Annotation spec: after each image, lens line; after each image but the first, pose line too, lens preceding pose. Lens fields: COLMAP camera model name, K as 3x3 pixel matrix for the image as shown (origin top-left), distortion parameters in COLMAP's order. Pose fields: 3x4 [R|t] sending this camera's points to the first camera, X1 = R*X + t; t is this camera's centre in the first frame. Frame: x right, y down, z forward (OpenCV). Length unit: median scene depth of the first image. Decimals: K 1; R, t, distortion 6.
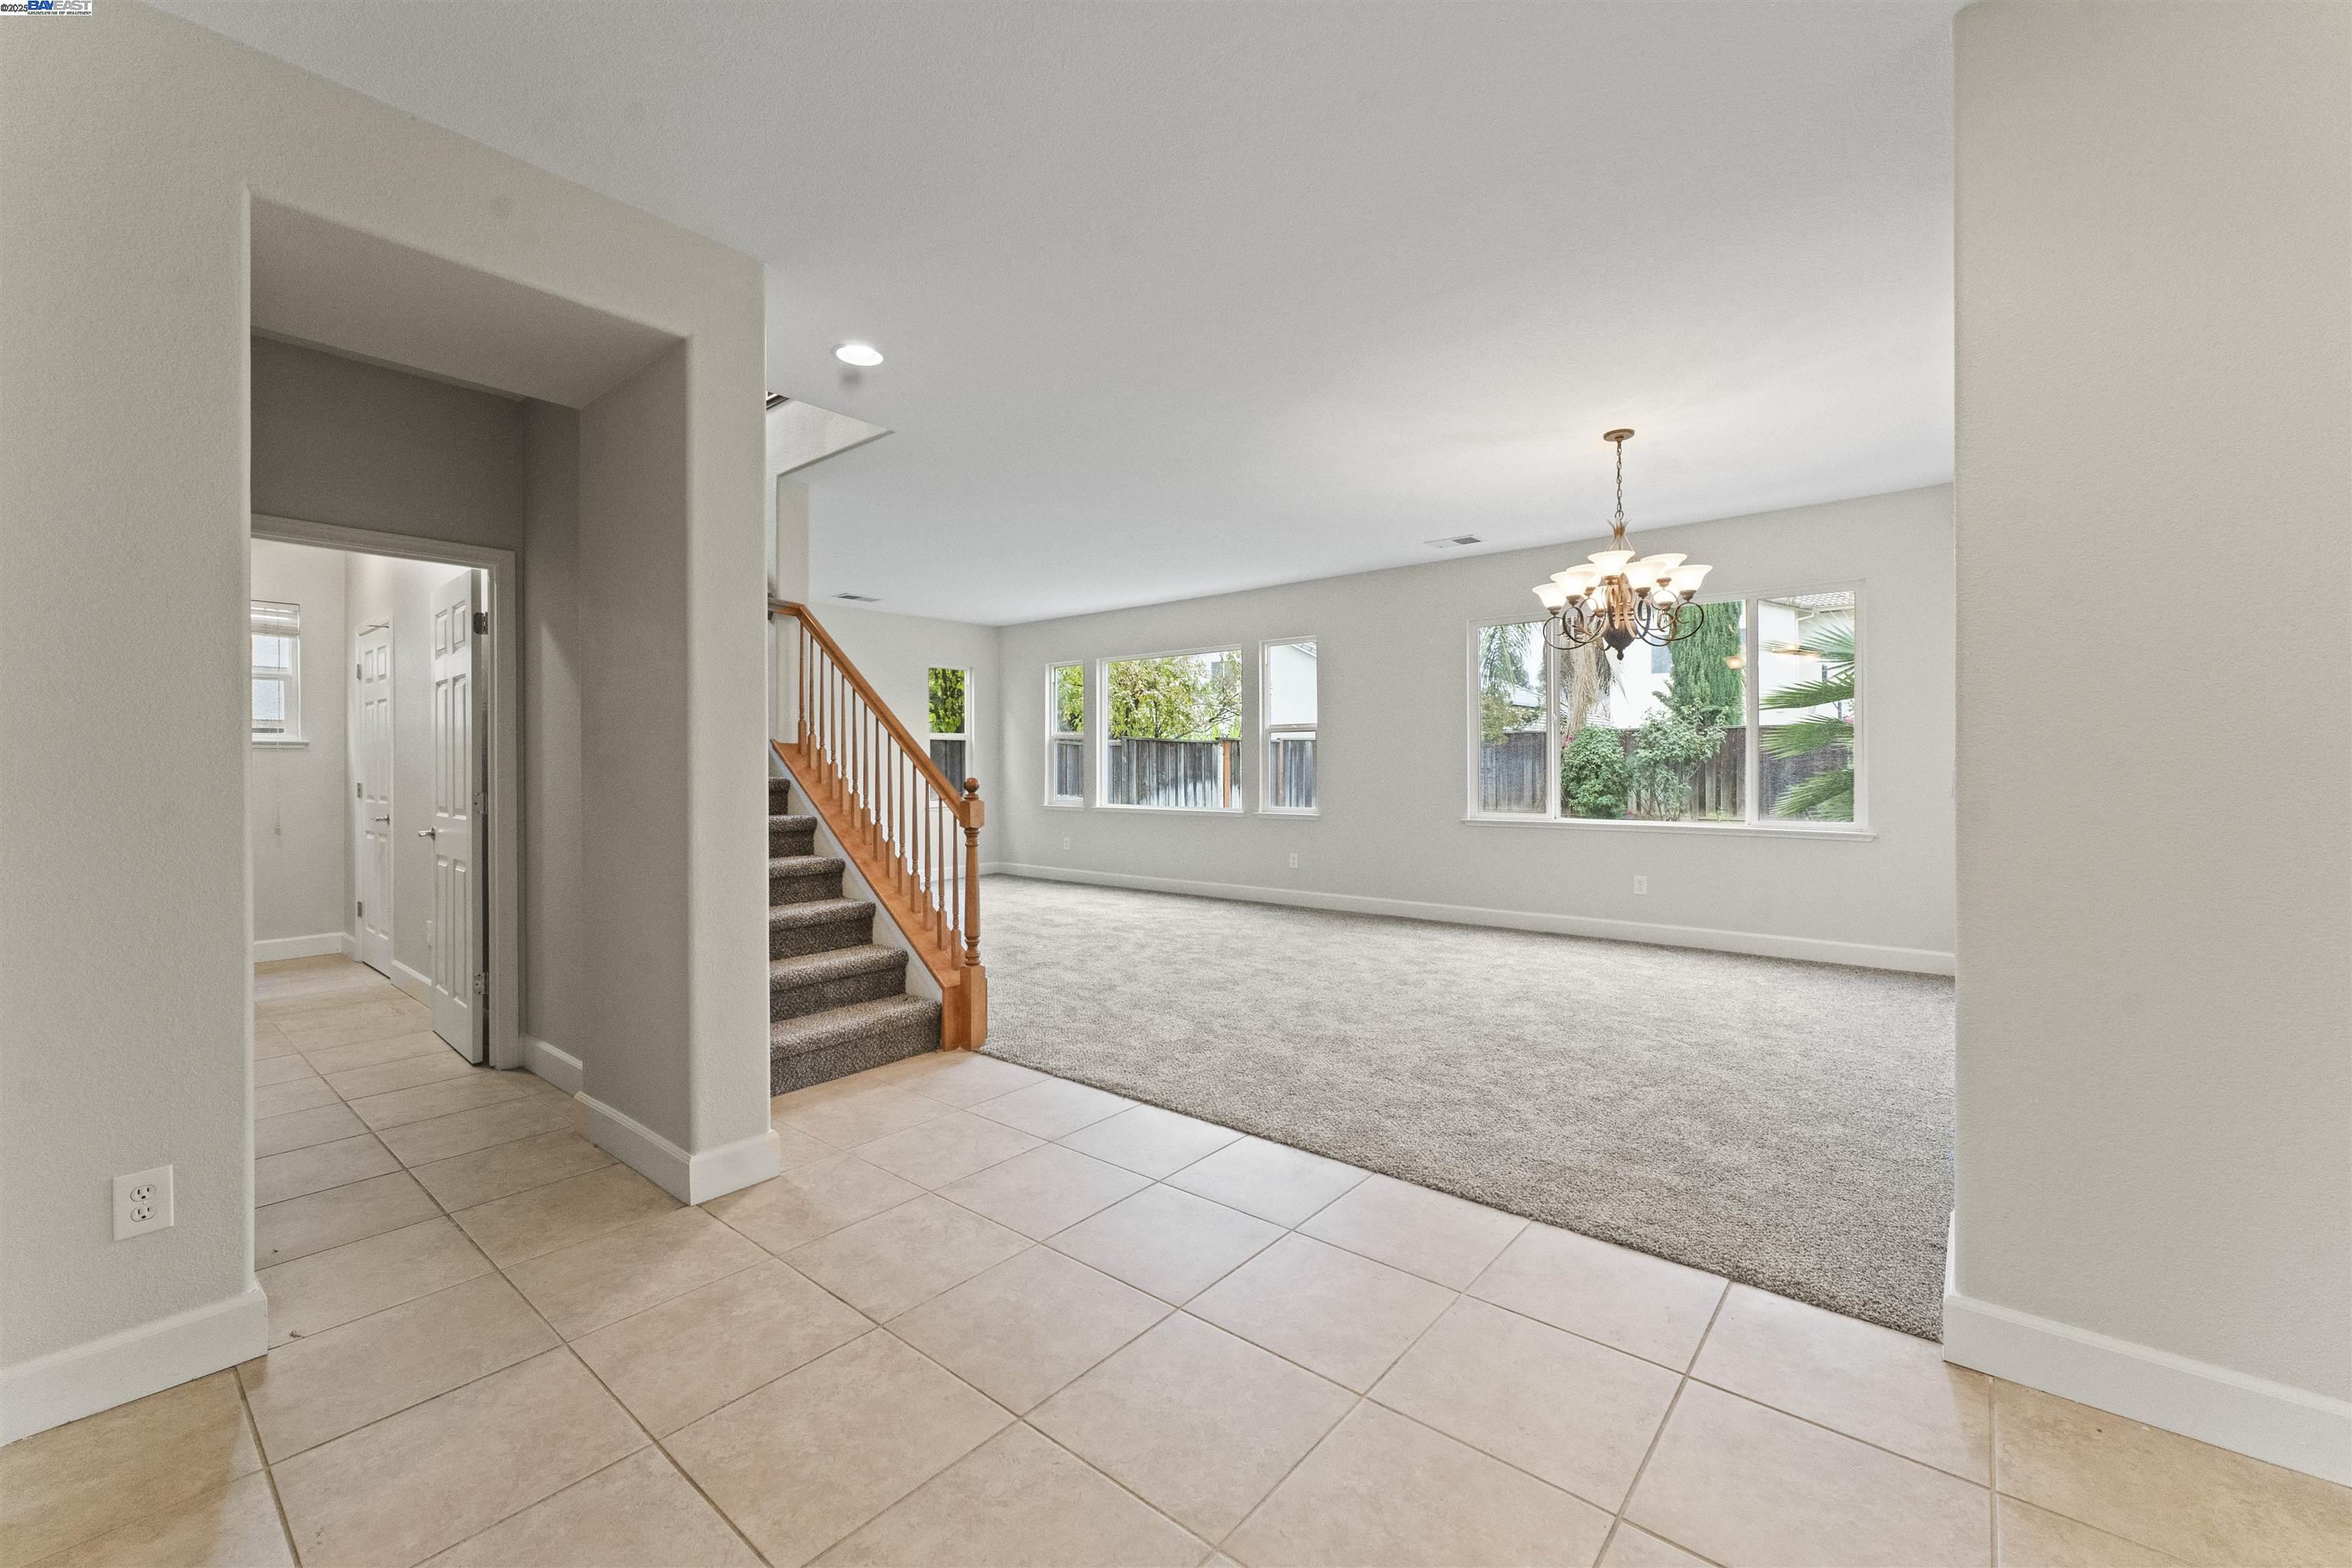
lens RADIAL K [[953.9, 0, 1166.8], [0, 953.9, 766.6], [0, 0, 1]] dist [-0.001420, -0.000428]
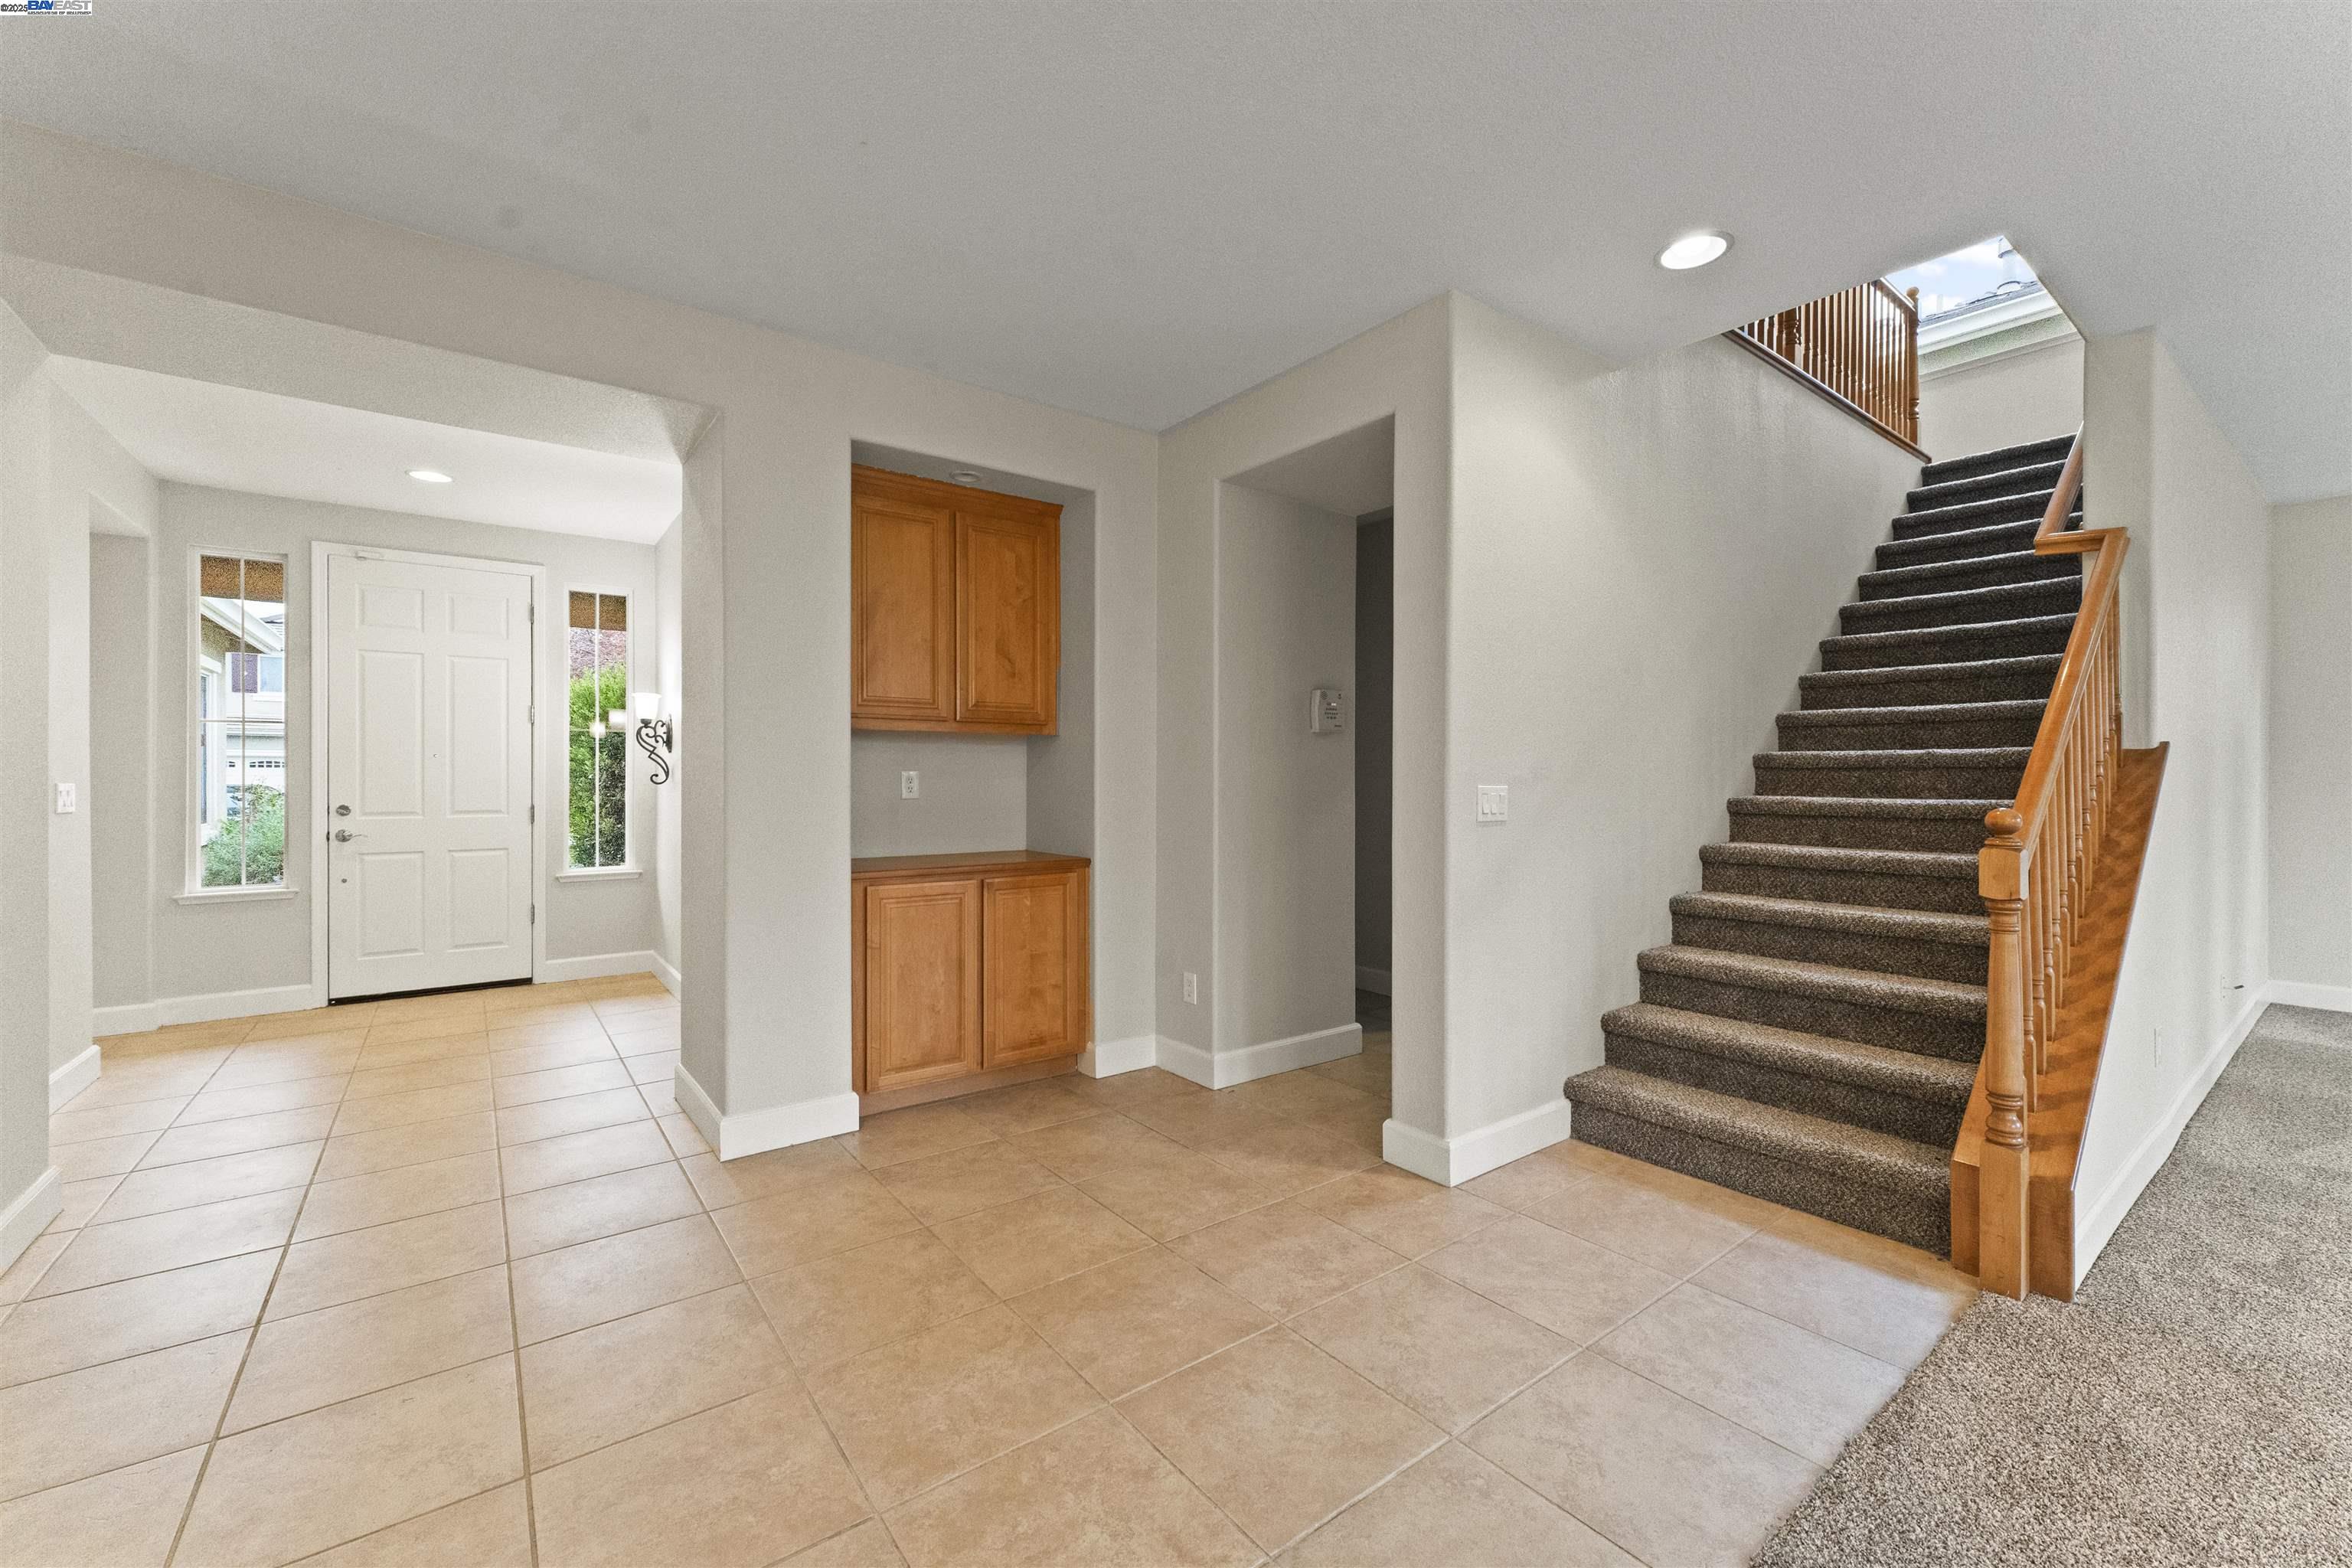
lens RADIAL K [[953.9, 0, 1184.7], [0, 953.9, 768.9], [0, 0, 1]] dist [-0.001420, -0.000428]
pose [[-0.220342, -0.009333, -0.975378, 0.408686], [-0.002820, 0.999956, -0.008931, -0.002693], [0.975419, 0.000783, -0.220359, 0.602042]]
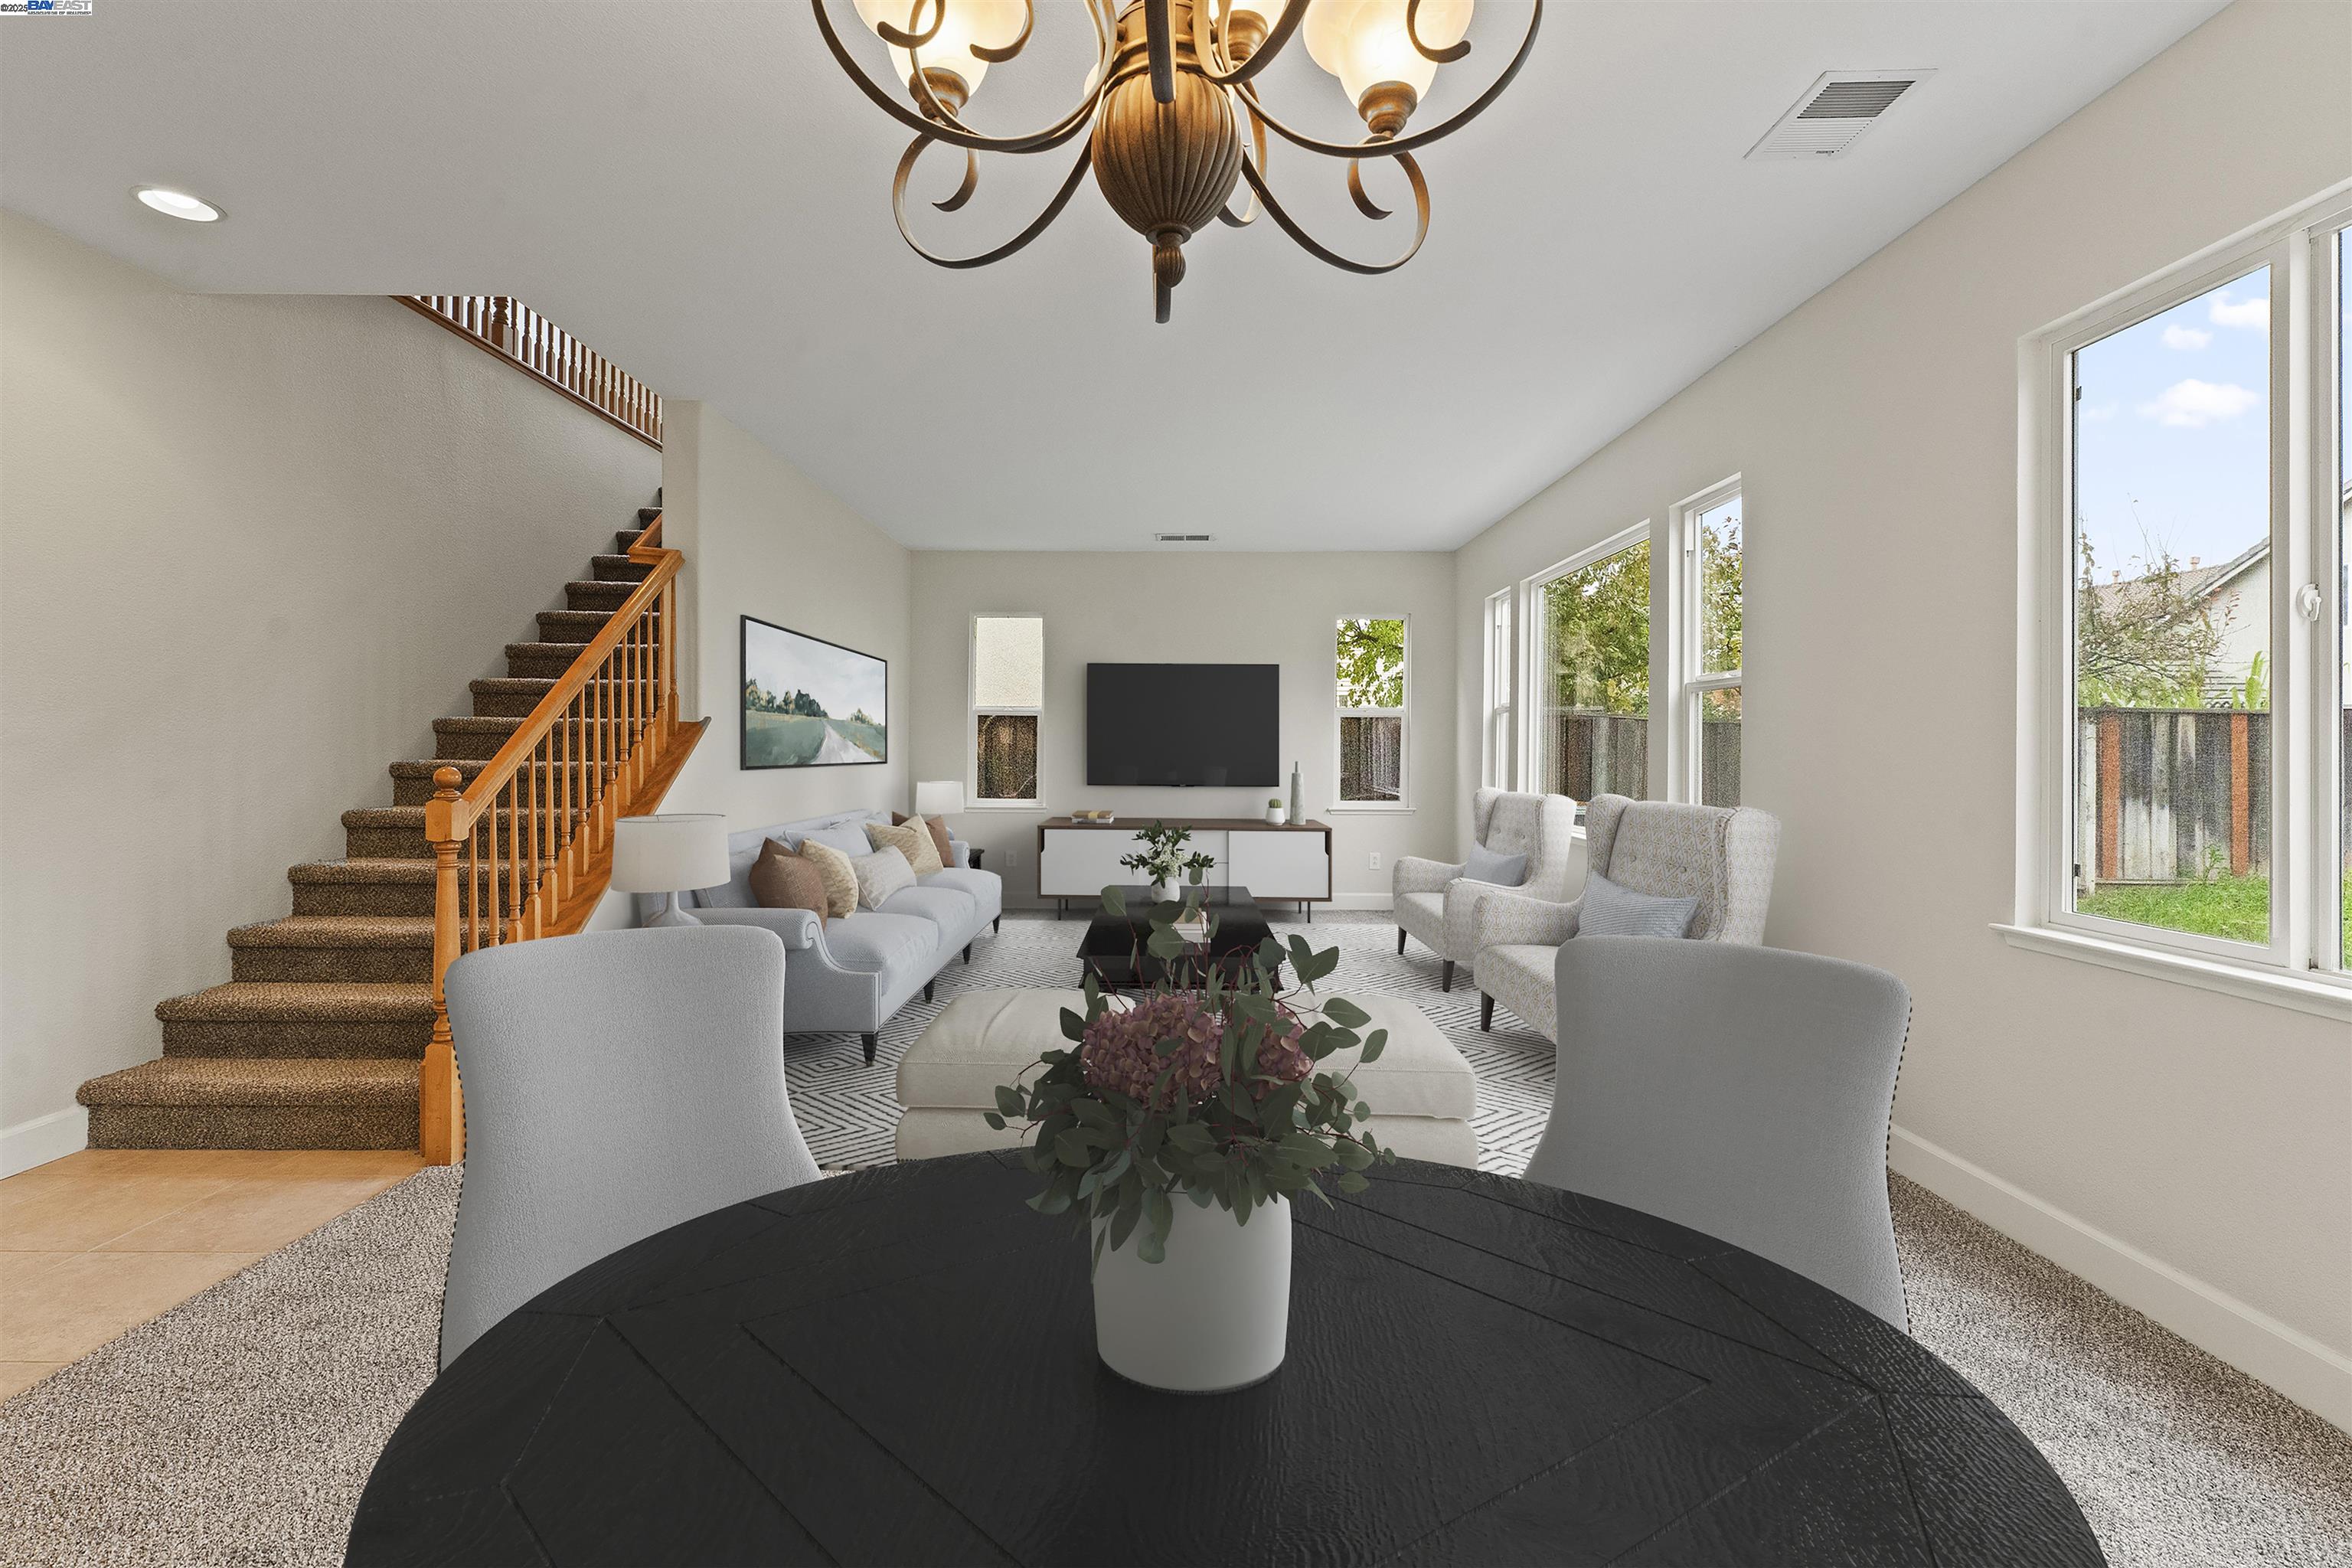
lens RADIAL K [[1037.3, 0, 1161.8], [0, 1037.3, 767.8], [0, 0, 1]] dist [-0.000986, -0.000681]
pose [[0.635240, 0.019739, -0.772062, 0.623600], [-0.010019, 0.999800, 0.017318, -0.003245], [0.772250, -0.003266, 0.635311, 0.847247]]
